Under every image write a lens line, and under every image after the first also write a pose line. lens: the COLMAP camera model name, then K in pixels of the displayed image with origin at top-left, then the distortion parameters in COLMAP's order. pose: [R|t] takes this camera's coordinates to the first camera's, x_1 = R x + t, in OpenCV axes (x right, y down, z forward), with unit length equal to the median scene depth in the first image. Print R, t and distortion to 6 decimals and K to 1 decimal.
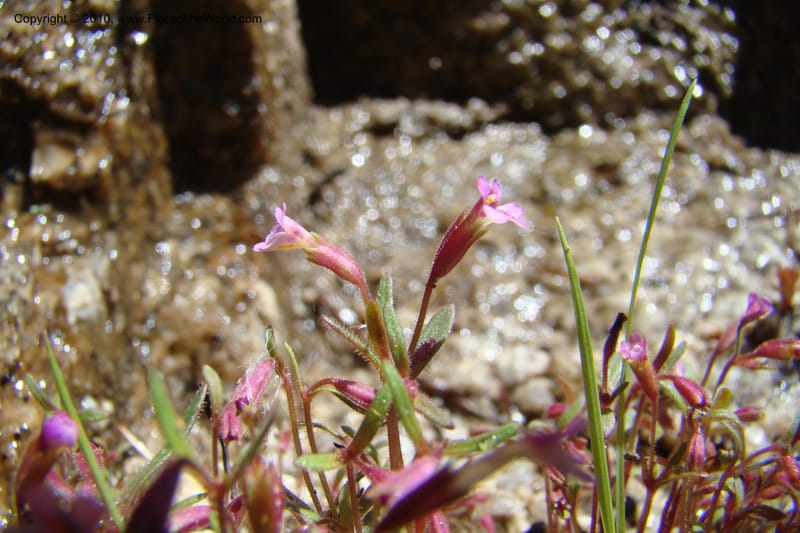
lens RADIAL K [[730.3, 0, 393.5], [0, 730.3, 269.4], [0, 0, 1]] dist [-0.166225, 0.000000]
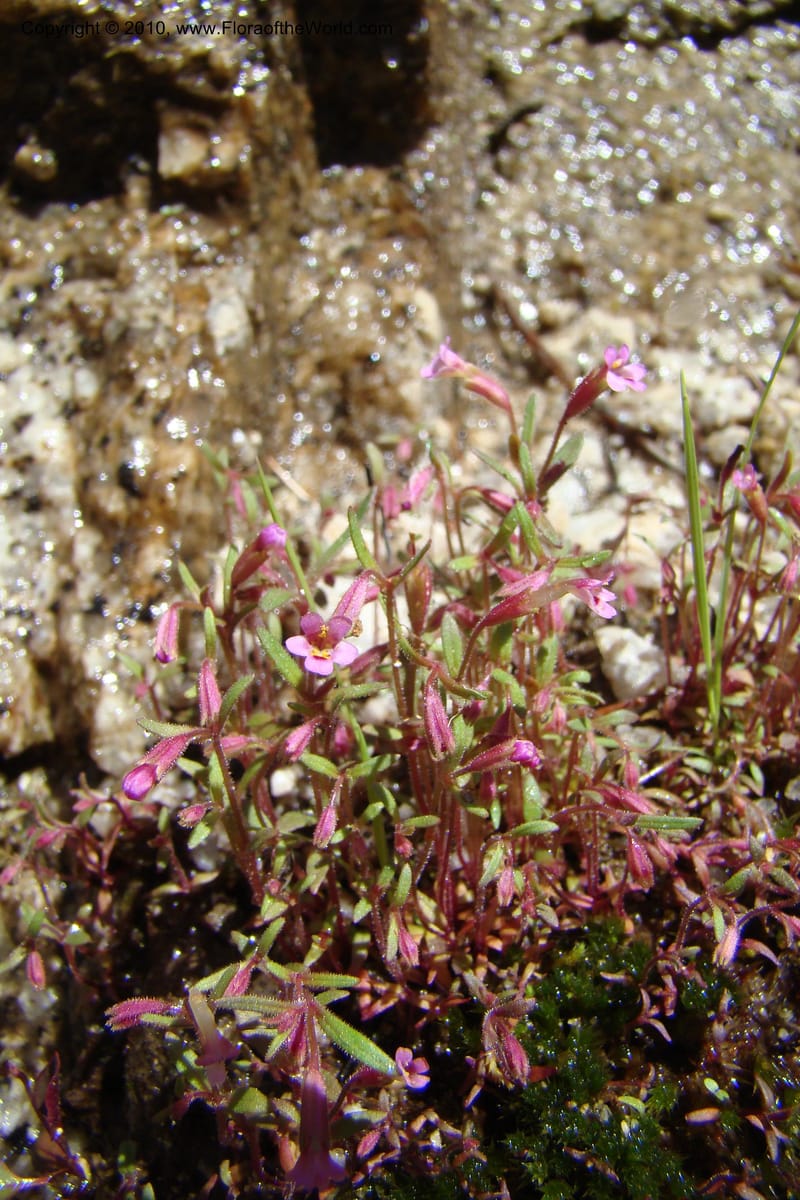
lens RADIAL K [[1095.5, 0, 433.4], [0, 1095.5, 603.7], [0, 0, 1]] dist [-0.166225, 0.000000]
pose [[0.984270, 0.107371, -0.140296, 0.044593], [-0.040976, 0.911211, 0.409896, -0.153493], [0.171851, -0.397700, 0.901278, -0.267945]]
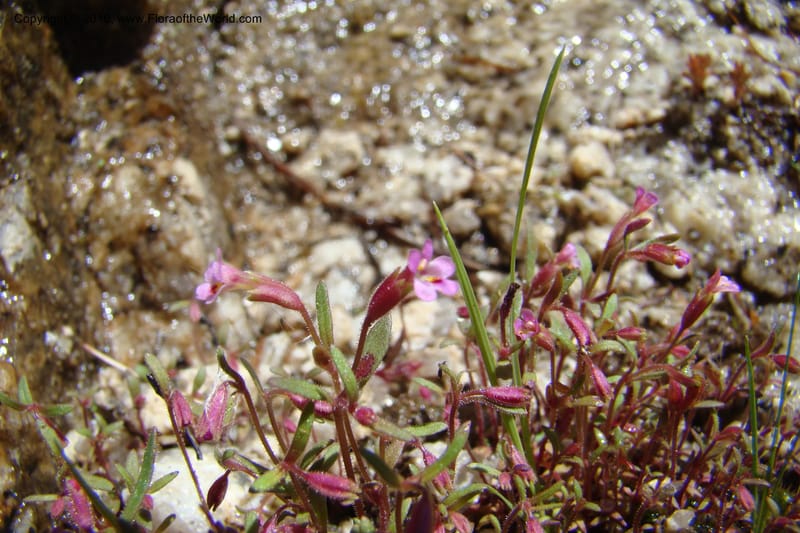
lens RADIAL K [[730.3, 0, 402.4], [0, 730.3, 260.3], [0, 0, 1]] dist [-0.166225, 0.000000]
pose [[0.983896, -0.172659, 0.046240, 0.046452], [0.144155, 0.919440, 0.365853, -0.157885], [-0.105683, -0.353296, 0.929523, -0.006021]]
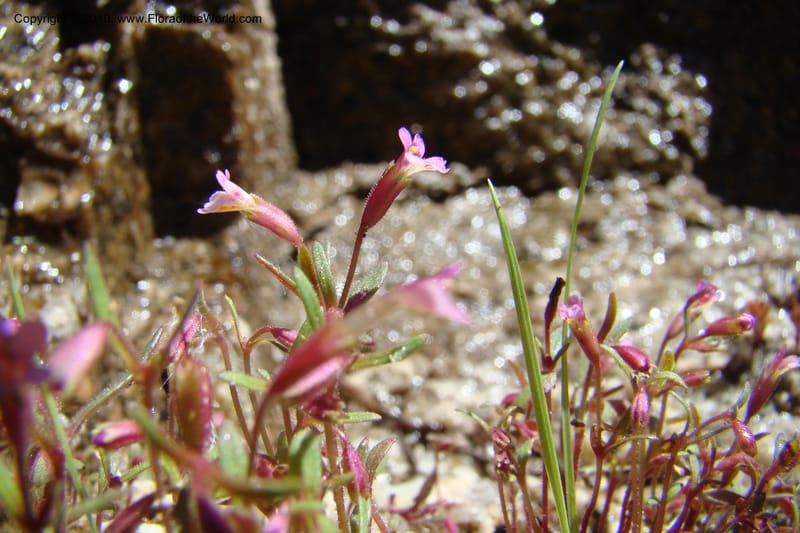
lens RADIAL K [[730.3, 0, 399.0], [0, 730.3, 275.2], [0, 0, 1]] dist [-0.166225, 0.000000]
pose [[0.999844, -0.009950, 0.014586, 0.027698], [0.011558, 0.993330, -0.114729, 0.070258], [-0.013347, 0.114879, 0.993290, -0.017195]]
